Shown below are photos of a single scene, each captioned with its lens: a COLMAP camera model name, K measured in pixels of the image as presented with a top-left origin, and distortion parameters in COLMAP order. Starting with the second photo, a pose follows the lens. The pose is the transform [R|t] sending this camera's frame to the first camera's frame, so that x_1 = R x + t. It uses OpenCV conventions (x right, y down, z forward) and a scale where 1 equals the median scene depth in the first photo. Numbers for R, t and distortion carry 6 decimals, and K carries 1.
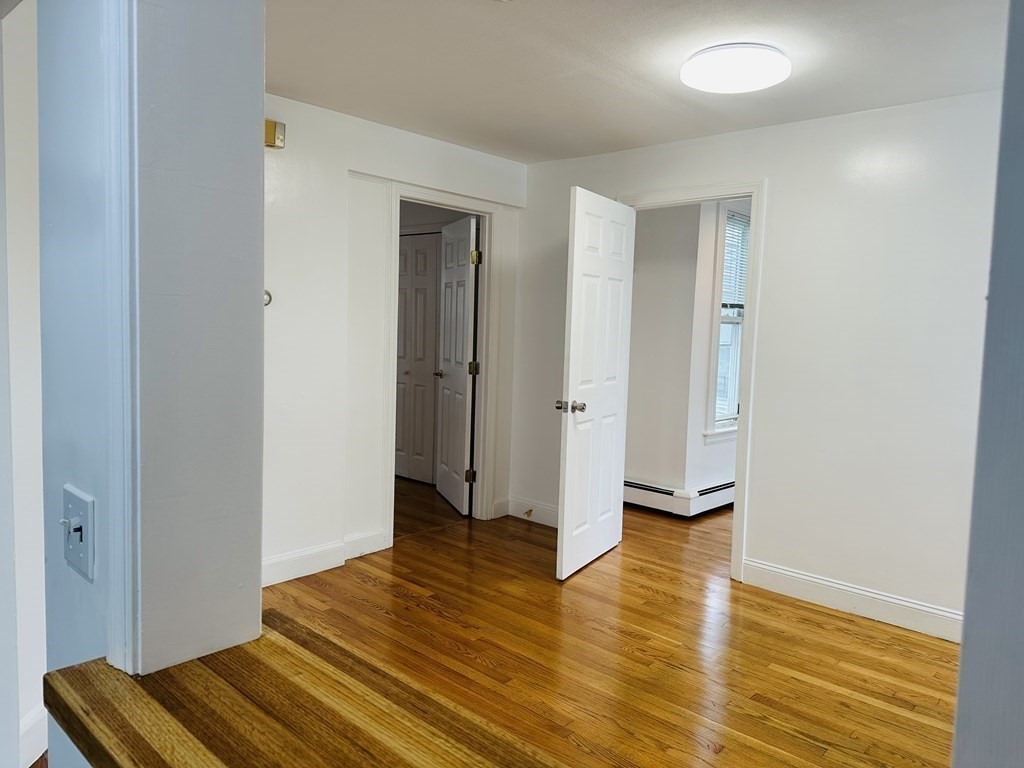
lens RADIAL K [[724.3, 0, 512.0], [0, 724.3, 384.0], [0, 0, 1]] dist [-0.007651, -0.006480]
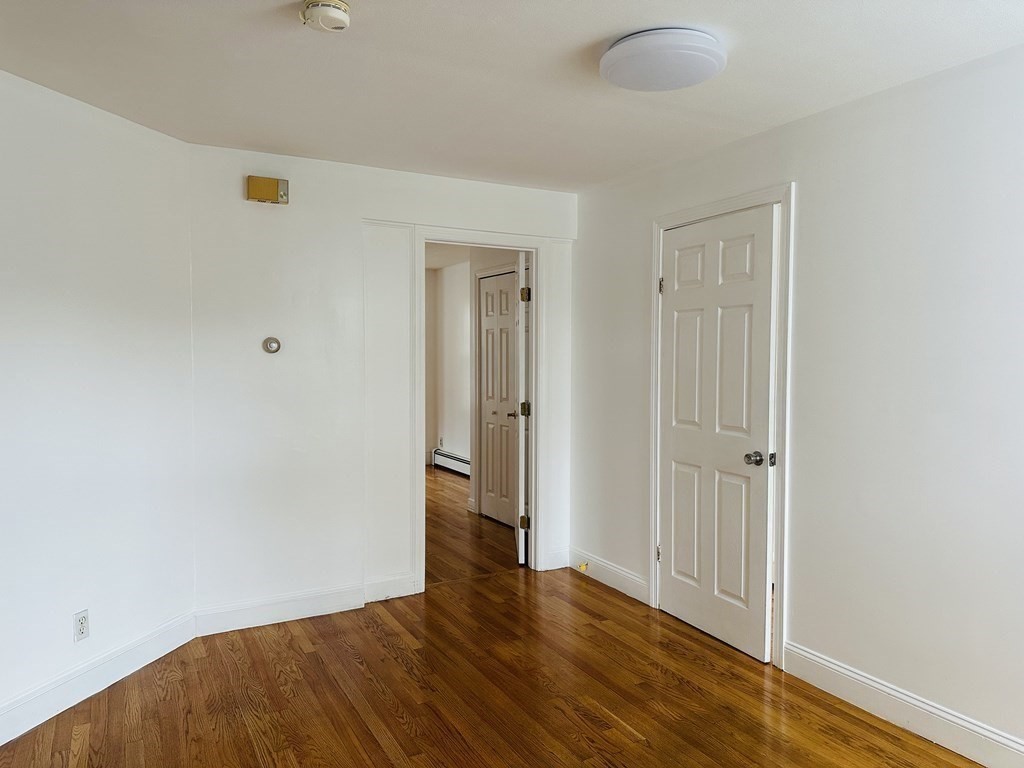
lens RADIAL K [[724.3, 0, 512.0], [0, 724.3, 384.0], [0, 0, 1]] dist [-0.007651, -0.006480]
pose [[0.945709, -0.014398, -0.324694, 0.298729], [-0.001518, 0.998812, -0.048713, -0.010890], [0.325010, 0.046561, 0.944564, 0.109030]]
